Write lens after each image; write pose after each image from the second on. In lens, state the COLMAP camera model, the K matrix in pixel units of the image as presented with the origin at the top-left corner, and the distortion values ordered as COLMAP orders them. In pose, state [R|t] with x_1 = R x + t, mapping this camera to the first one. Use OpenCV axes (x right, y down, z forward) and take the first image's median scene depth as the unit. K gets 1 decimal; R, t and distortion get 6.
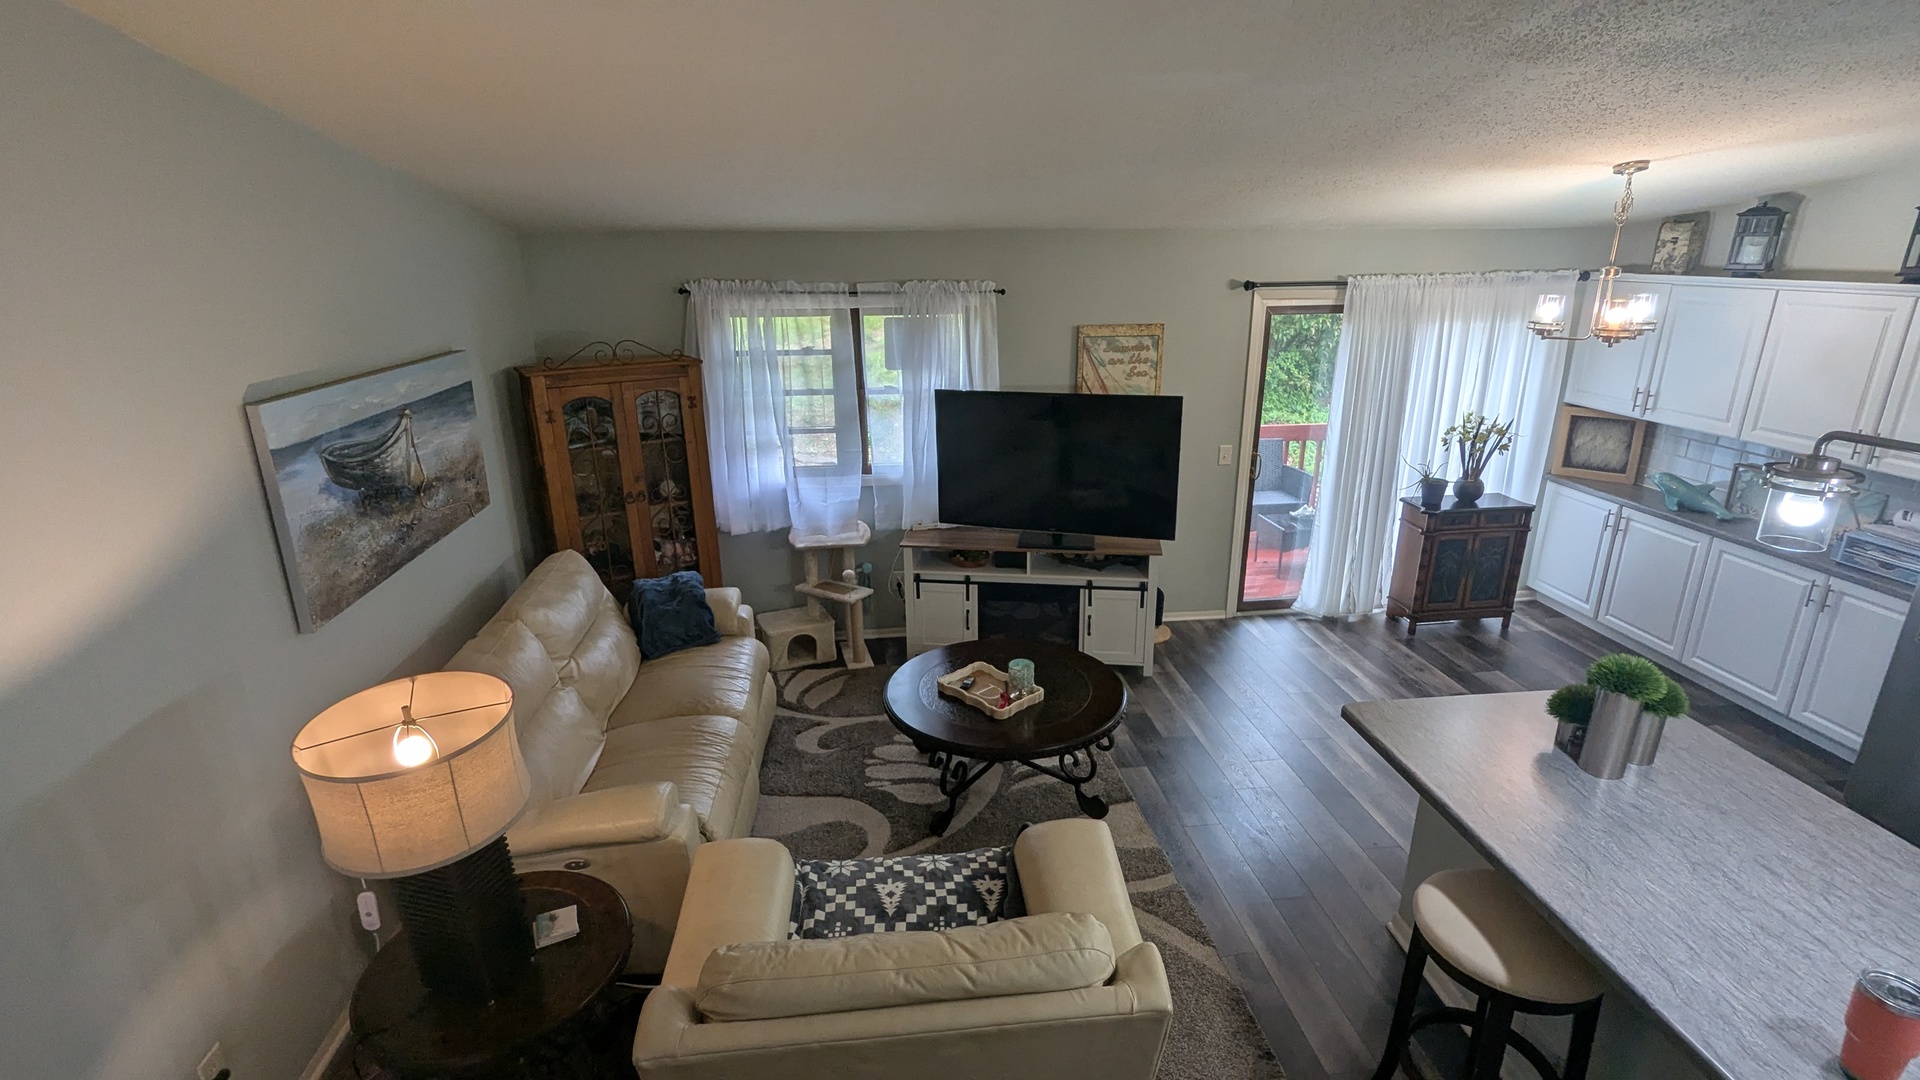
lens RADIAL K [[912.5, 0, 961.7], [0, 912.5, 546.9], [0, 0, 1]] dist [0.001682, 0.001899]
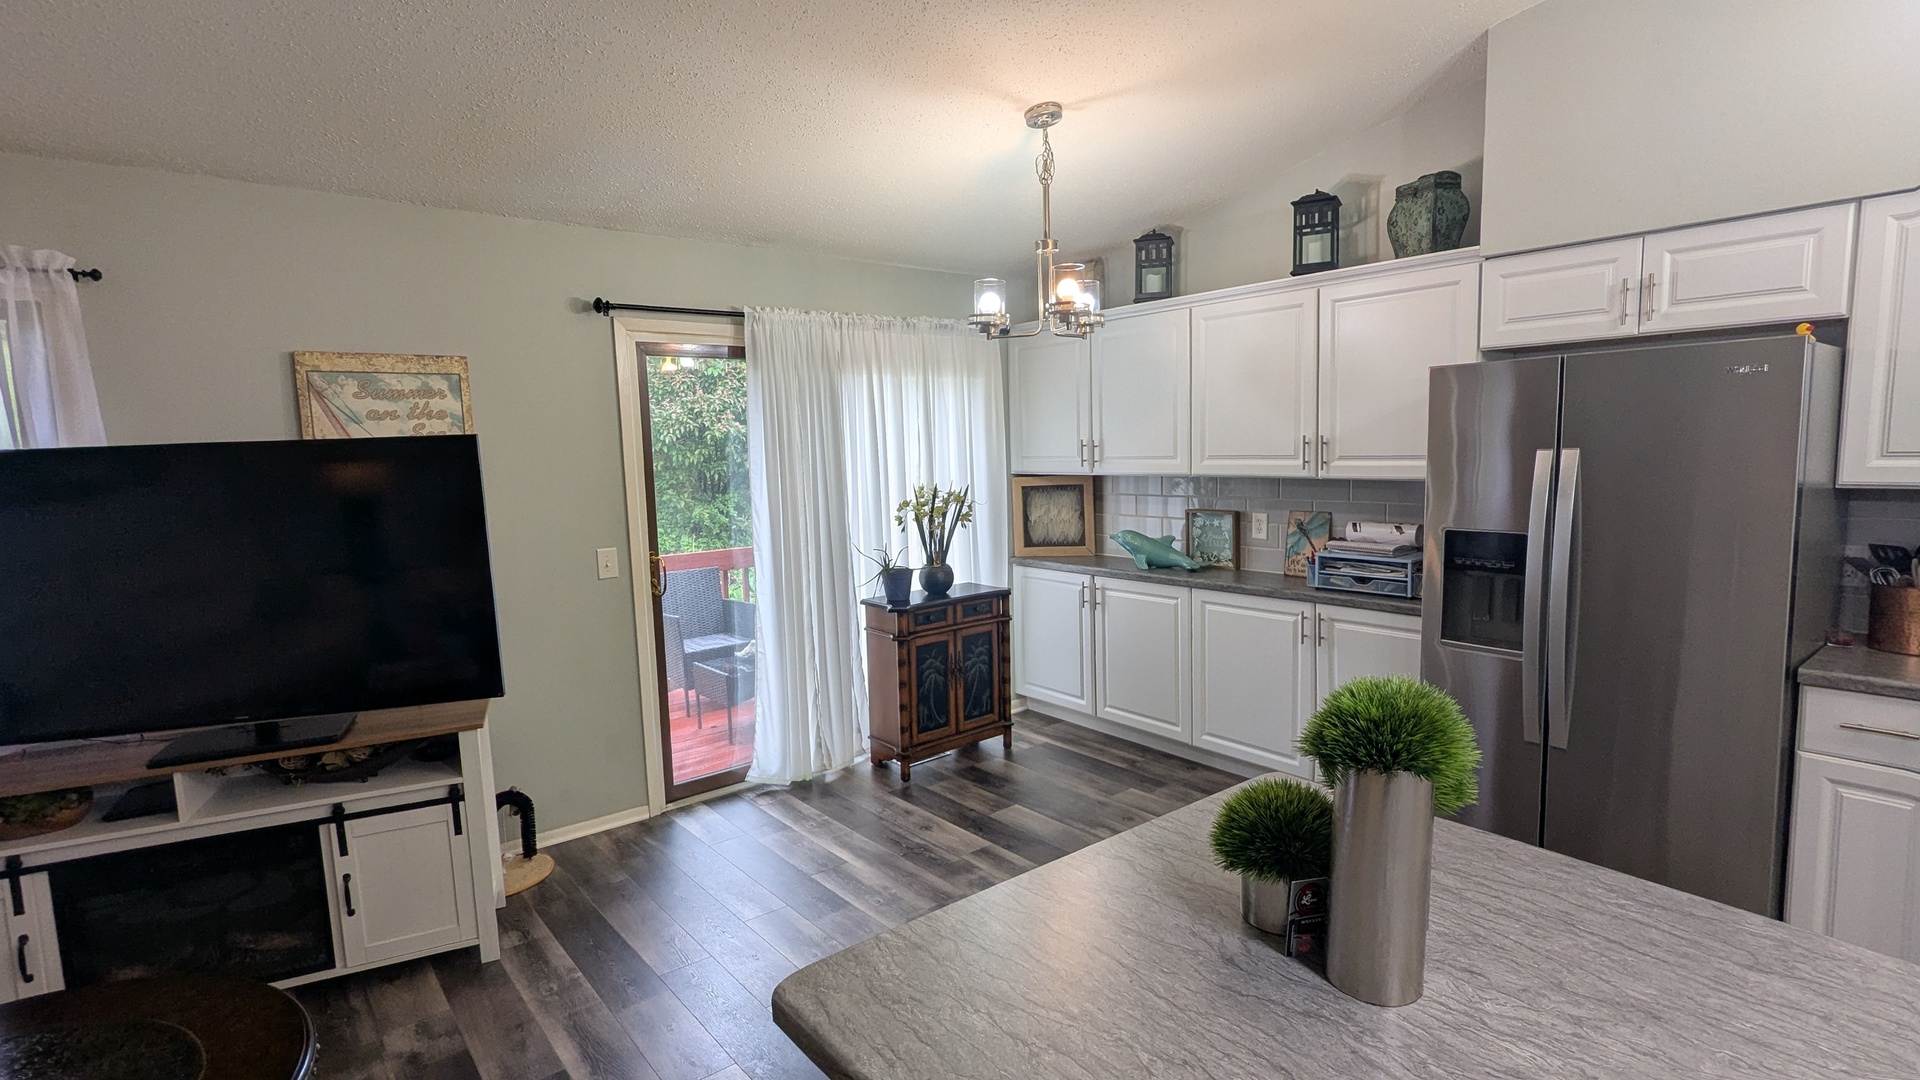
lens RADIAL K [[912.5, 0, 962.0], [0, 912.5, 535.7], [0, 0, 1]] dist [0.001682, 0.001899]
pose [[0.843703, -0.070191, 0.532201, 0.166778], [0.190060, 0.966255, -0.173865, 0.045001], [-0.502038, 0.247840, 0.828573, 0.347586]]
